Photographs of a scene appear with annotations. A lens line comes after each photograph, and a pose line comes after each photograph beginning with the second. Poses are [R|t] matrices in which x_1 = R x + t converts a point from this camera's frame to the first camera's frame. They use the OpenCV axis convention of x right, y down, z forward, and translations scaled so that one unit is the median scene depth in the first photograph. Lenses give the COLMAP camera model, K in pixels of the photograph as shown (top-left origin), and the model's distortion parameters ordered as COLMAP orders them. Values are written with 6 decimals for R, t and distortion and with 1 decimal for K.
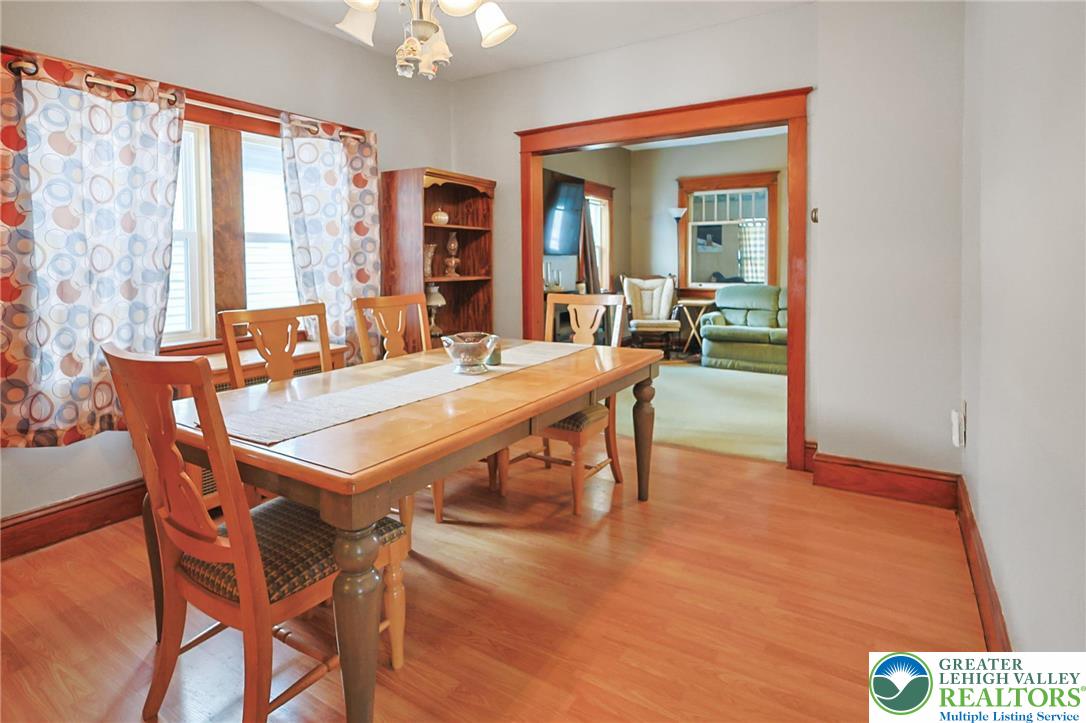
lens RADIAL K [[565.9, 0, 546.7], [0, 565.9, 270.4], [0, 0, 1]] dist [-0.000414, -0.000110]
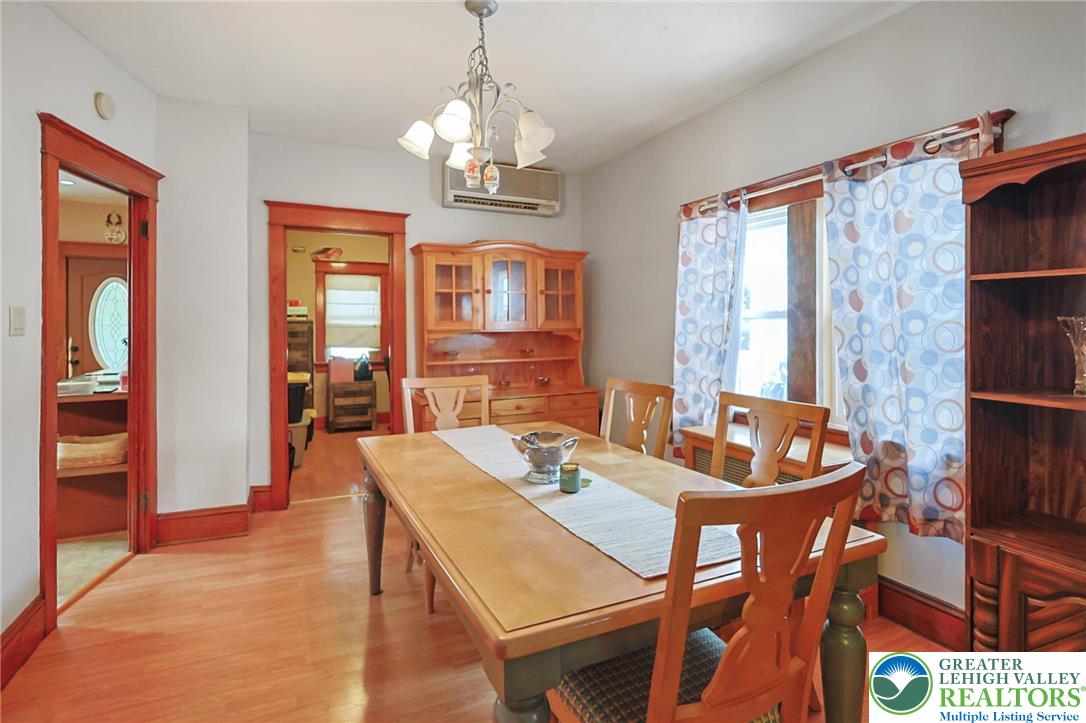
lens RADIAL K [[550.7, 0, 545.8], [0, 550.7, 330.6], [0, 0, 1]] dist [0.000596, -0.000229]
pose [[-0.528742, 0.010751, -0.848715, 0.461582], [-0.021530, 0.999428, 0.026073, -0.049926], [0.848510, 0.032058, -0.528208, 1.144947]]
